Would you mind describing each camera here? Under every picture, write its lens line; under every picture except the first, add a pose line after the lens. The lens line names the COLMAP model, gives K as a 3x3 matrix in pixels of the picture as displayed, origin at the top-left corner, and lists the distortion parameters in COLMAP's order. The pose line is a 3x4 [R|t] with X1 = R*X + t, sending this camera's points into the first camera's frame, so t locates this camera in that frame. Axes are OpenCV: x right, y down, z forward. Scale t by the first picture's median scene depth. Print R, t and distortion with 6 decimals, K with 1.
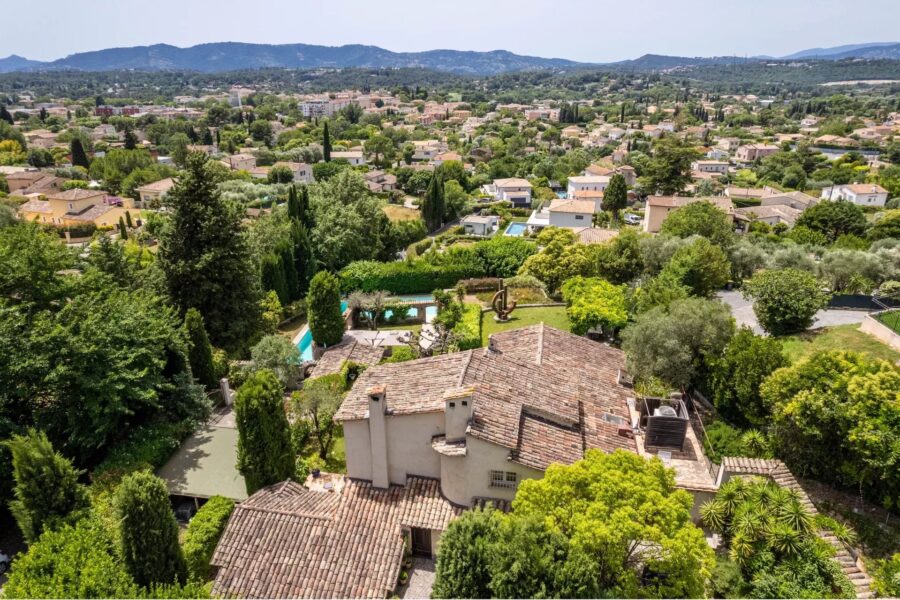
lens RADIAL K [[574.5, 0, 454.4], [0, 574.5, 301.6], [0, 0, 1]] dist [-0.078192, 0.068462]
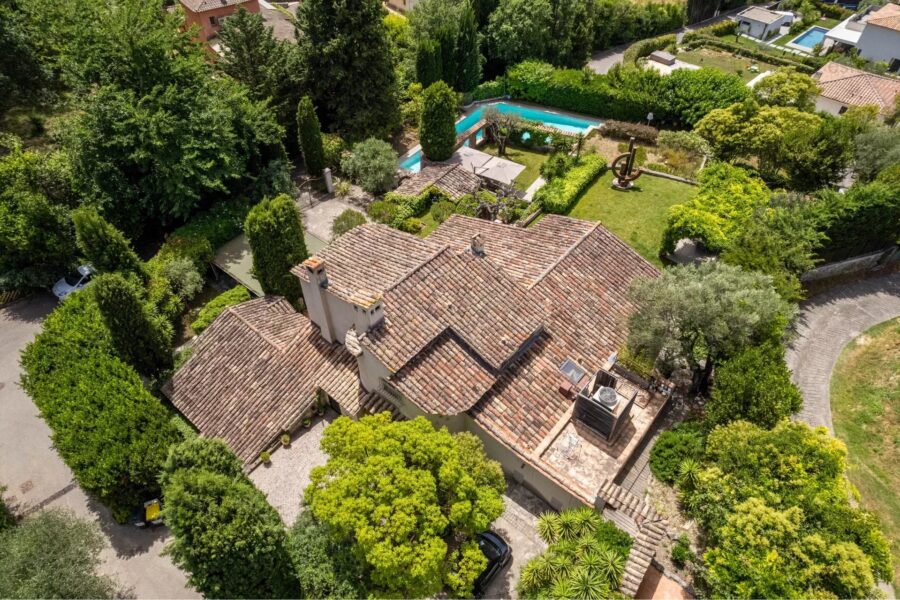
lens RADIAL K [[574.5, 0, 454.4], [0, 574.5, 301.6], [0, 0, 1]] dist [-0.078192, 0.068462]
pose [[0.857445, 0.370603, -0.356989, 0.236922], [-0.194057, 0.875419, 0.442700, -0.143822], [0.476581, -0.310315, 0.822542, 0.131288]]
